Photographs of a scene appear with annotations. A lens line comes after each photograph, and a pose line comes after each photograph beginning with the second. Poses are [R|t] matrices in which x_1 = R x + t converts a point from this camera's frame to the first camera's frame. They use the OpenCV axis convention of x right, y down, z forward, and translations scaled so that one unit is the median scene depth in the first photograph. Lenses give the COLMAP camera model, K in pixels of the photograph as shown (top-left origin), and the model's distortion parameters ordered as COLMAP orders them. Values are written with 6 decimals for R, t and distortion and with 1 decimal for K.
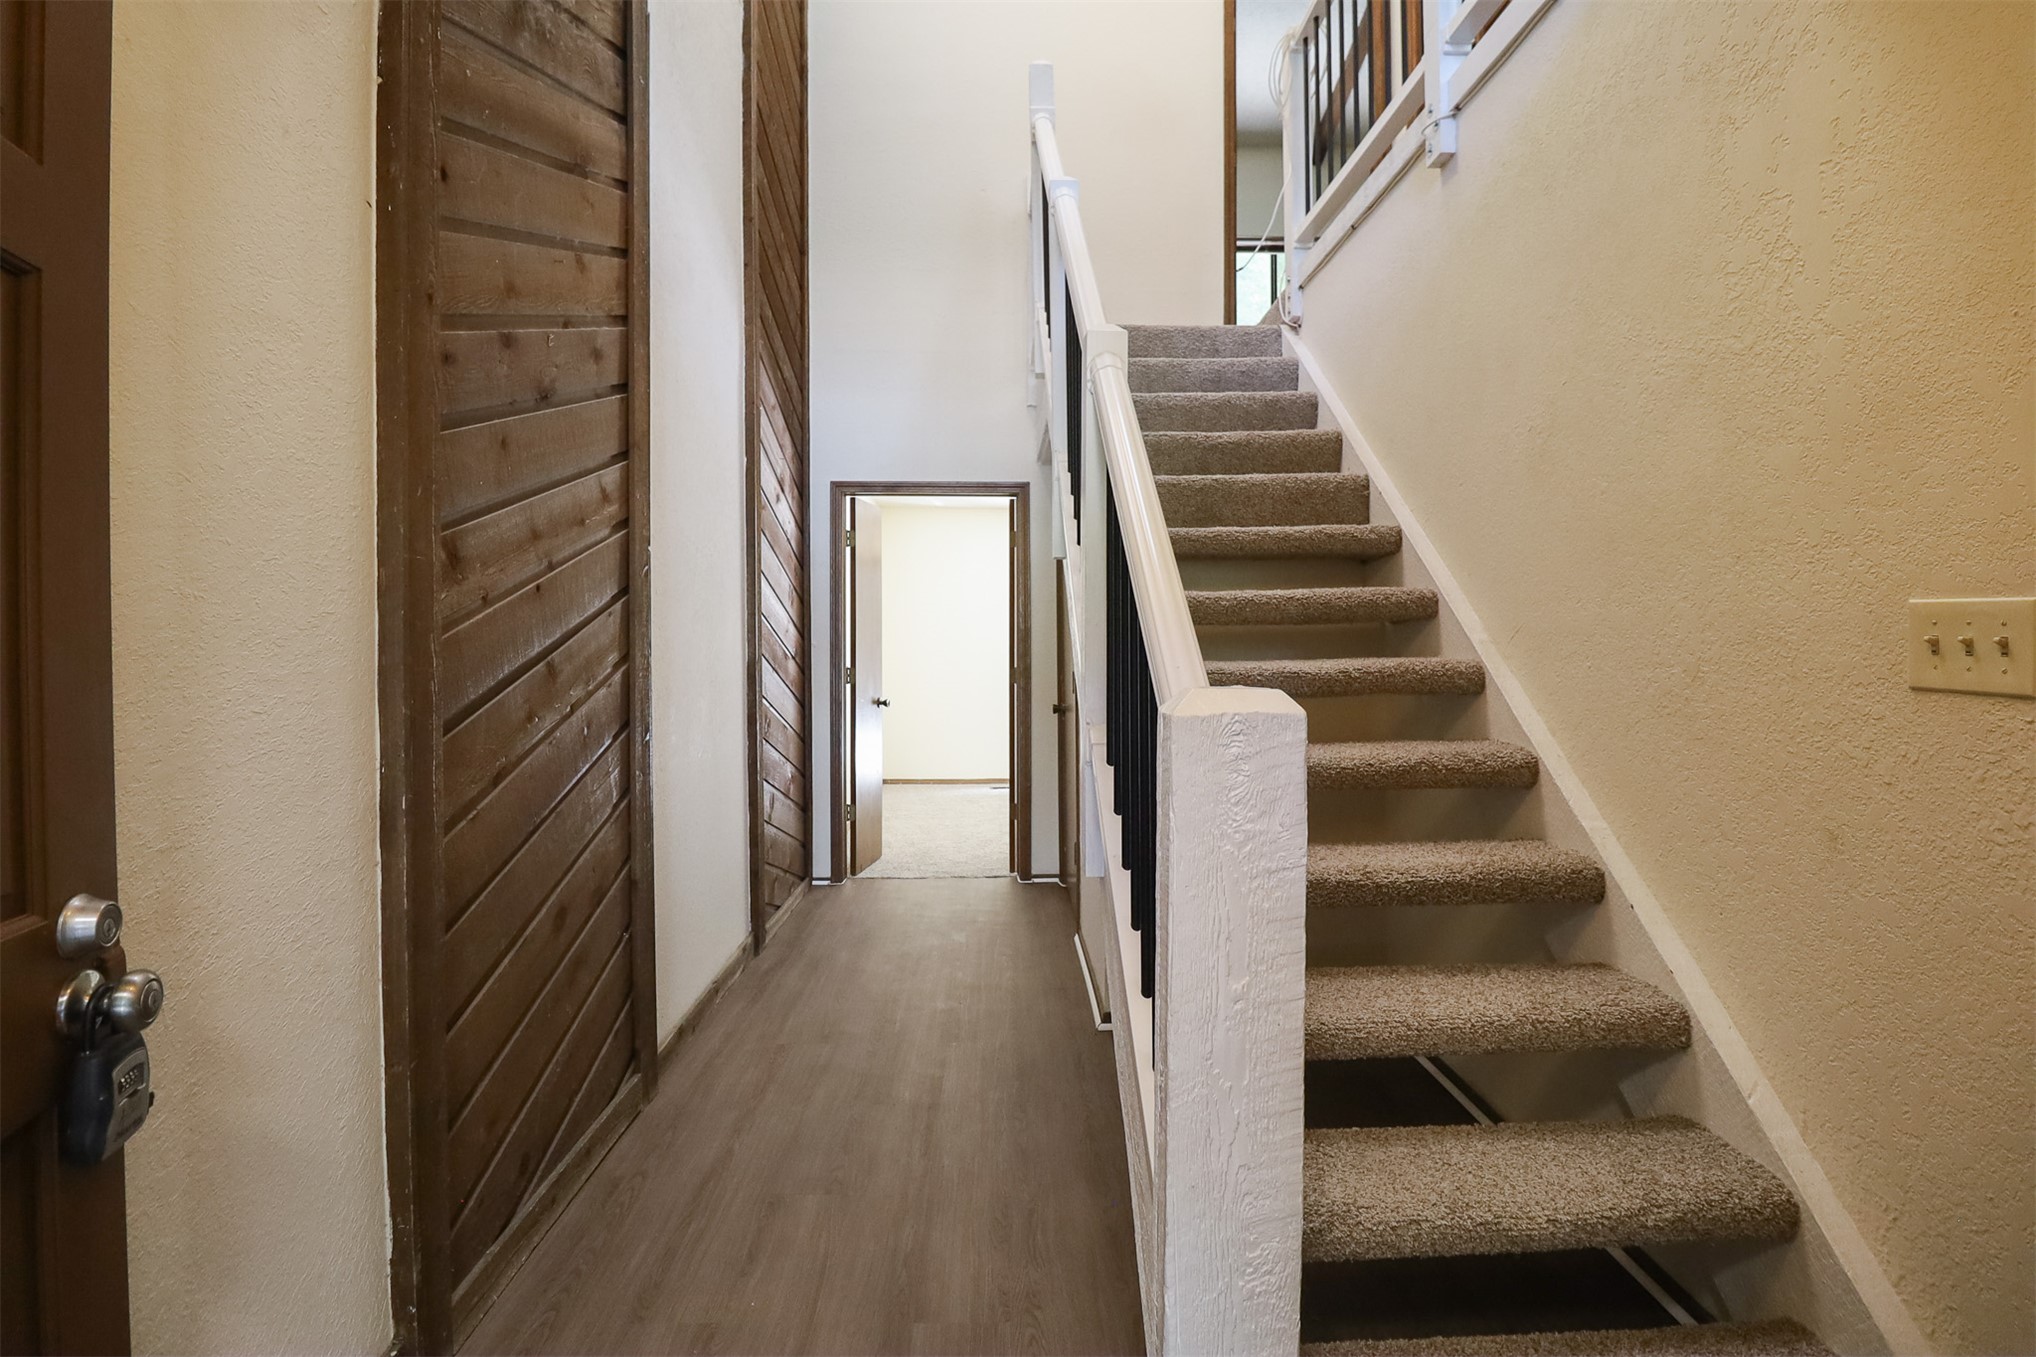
lens RADIAL K [[948.9, 0, 1023.2], [0, 948.9, 651.9], [0, 0, 1]] dist [-0.000616, -0.012298]
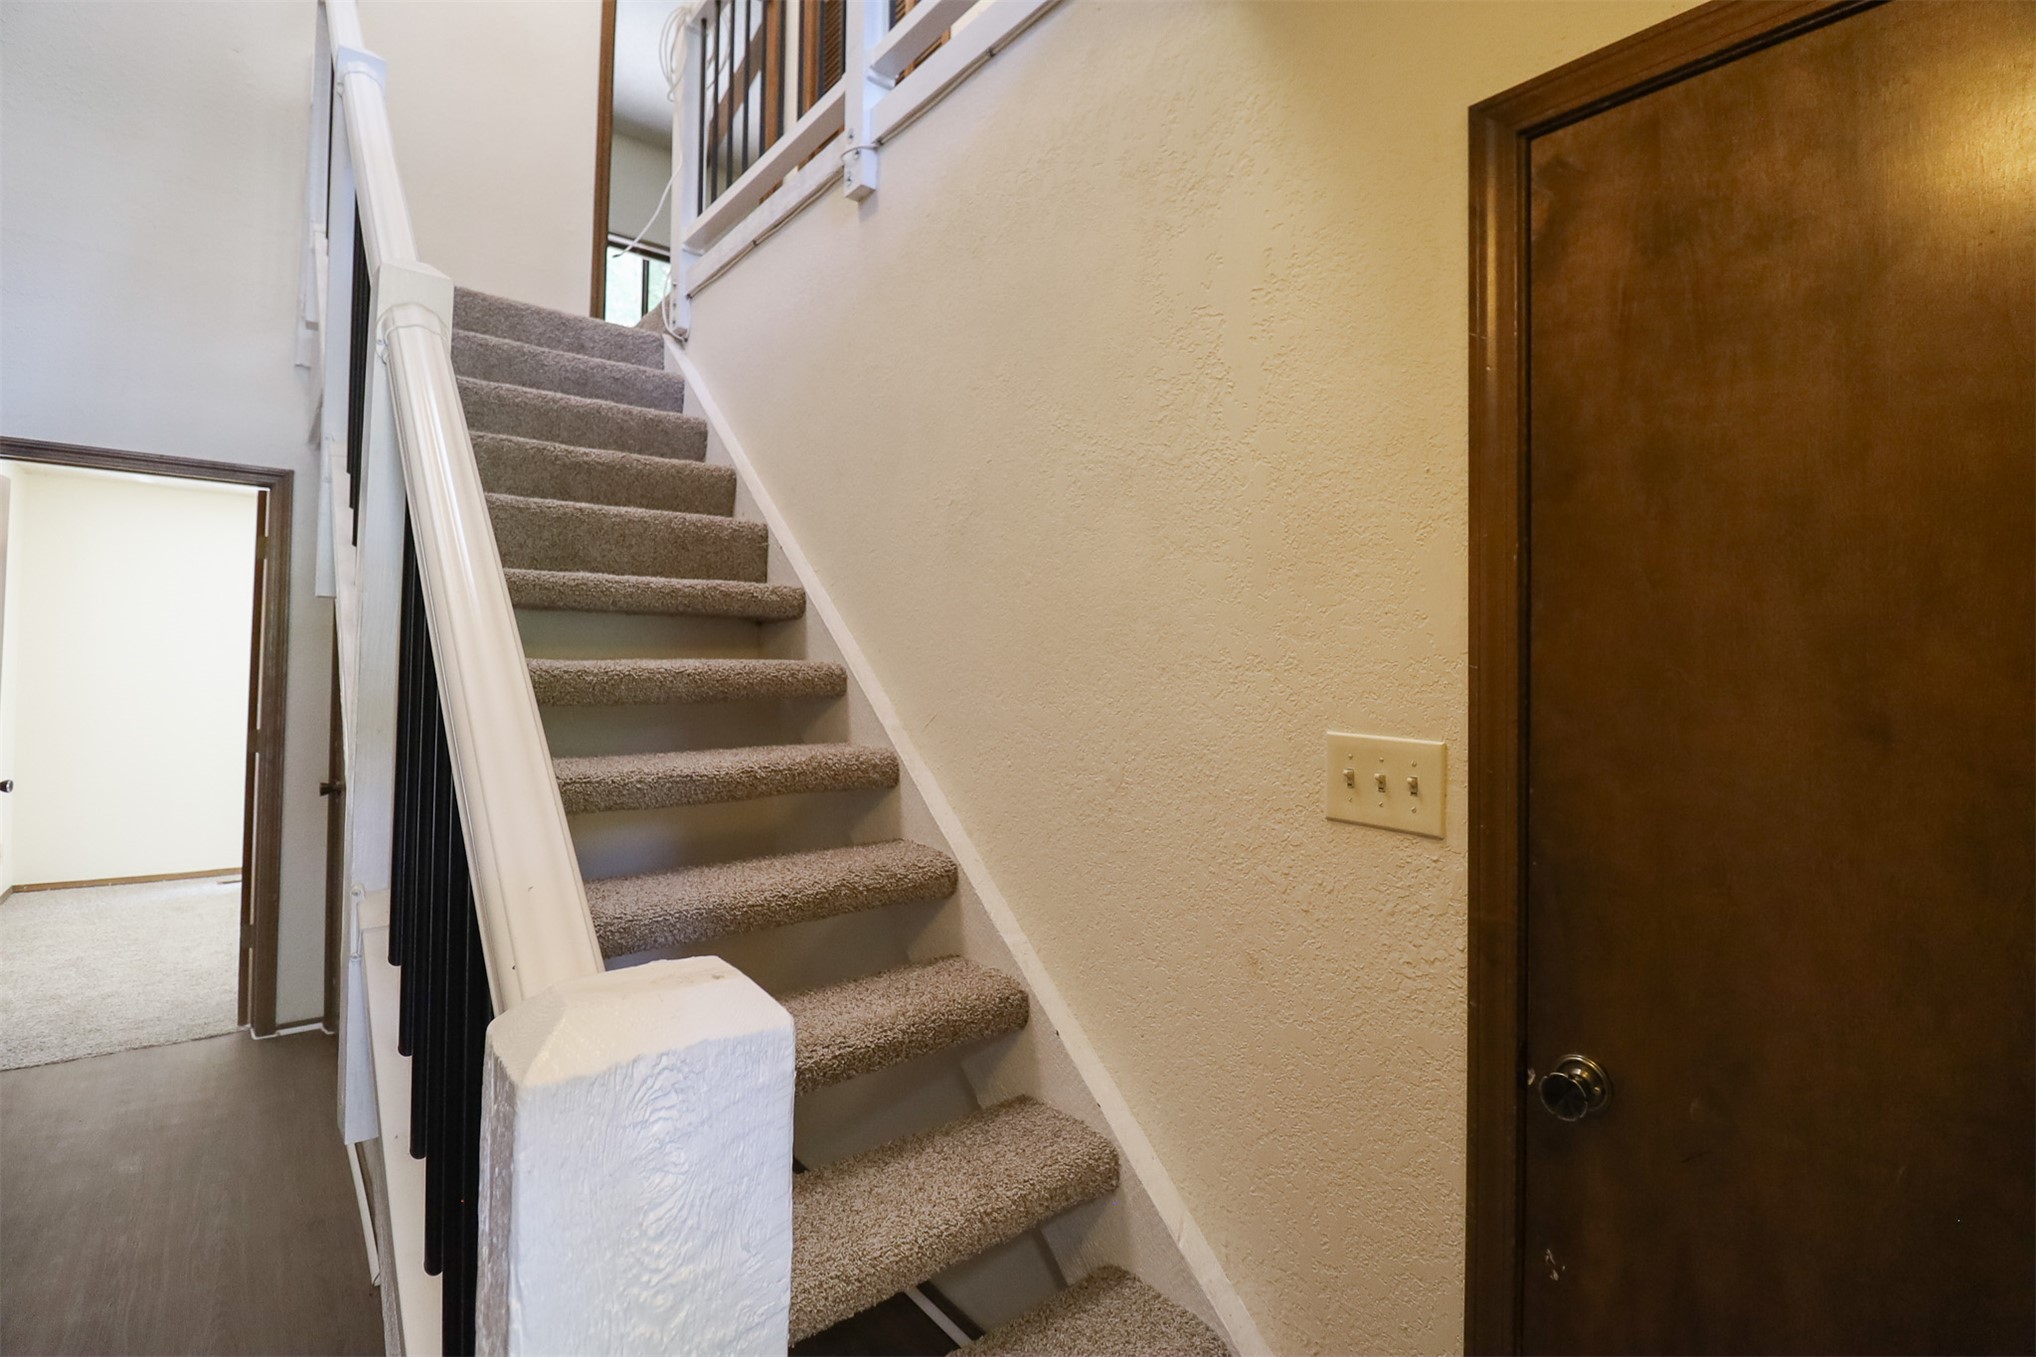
lens RADIAL K [[948.9, 0, 1023.2], [0, 948.9, 651.9], [0, 0, 1]] dist [-0.000616, -0.012298]
pose [[0.792383, 0.033150, 0.609123, 0.024700], [-0.016140, 0.999312, -0.033390, -0.050060], [-0.609810, 0.016627, 0.792373, 0.187182]]
